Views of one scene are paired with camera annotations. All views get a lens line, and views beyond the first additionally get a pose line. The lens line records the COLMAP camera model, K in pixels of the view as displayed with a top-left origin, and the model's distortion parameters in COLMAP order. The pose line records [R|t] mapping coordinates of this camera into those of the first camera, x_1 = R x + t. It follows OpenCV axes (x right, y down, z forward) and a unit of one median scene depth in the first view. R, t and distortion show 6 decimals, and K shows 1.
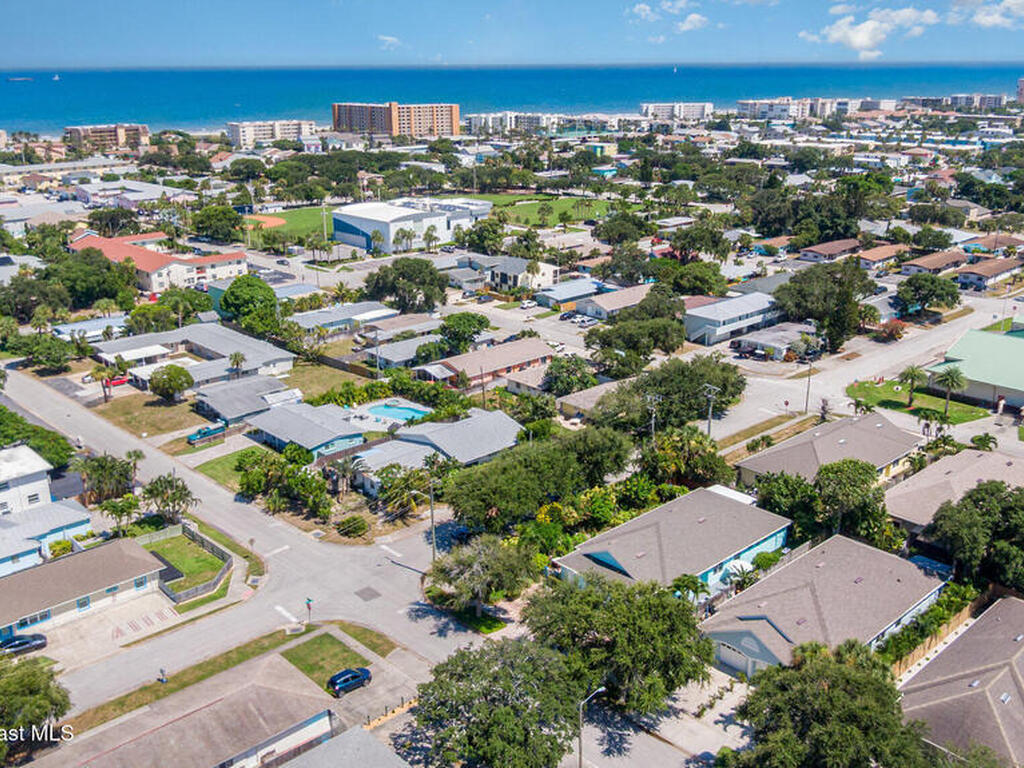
lens RADIAL K [[980.2, 0, 512.0], [0, 980.2, 384.0], [0, 0, 1]] dist [0.012270, -0.003332]
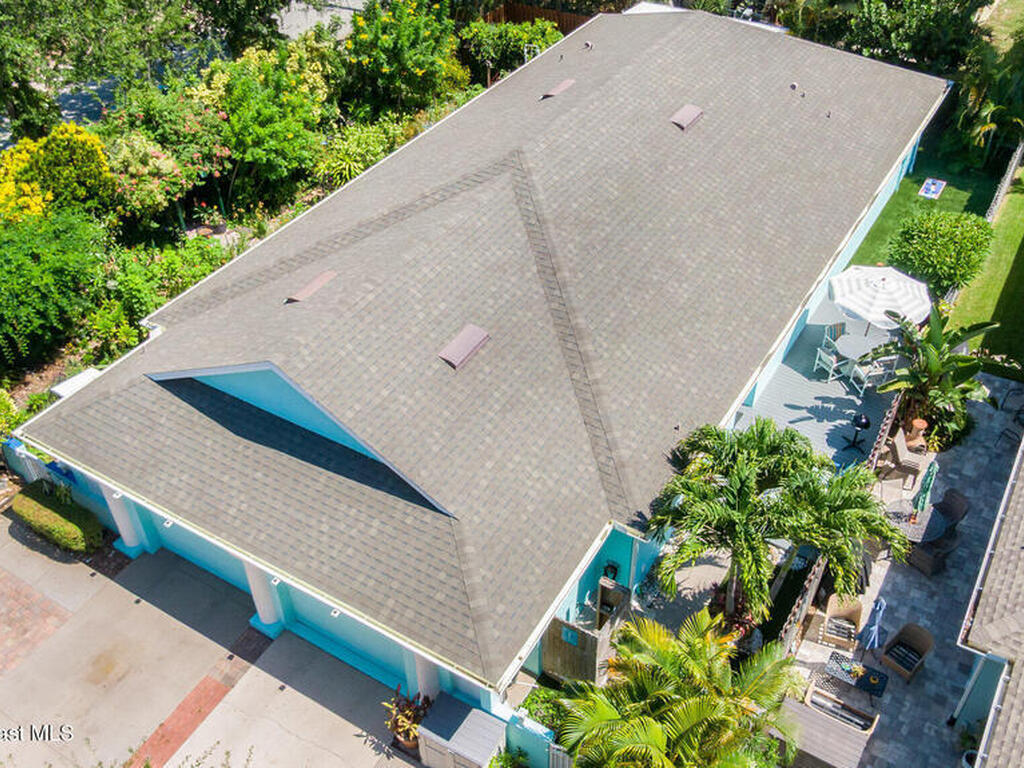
lens RADIAL K [[980.2, 0, 512.0], [0, 980.2, 384.0], [0, 0, 1]] dist [0.012270, -0.003332]
pose [[0.964490, -0.175575, 0.197316, 0.087219], [0.088991, 0.919406, 0.383110, 0.093358], [-0.248678, -0.351946, 0.902382, 0.705423]]
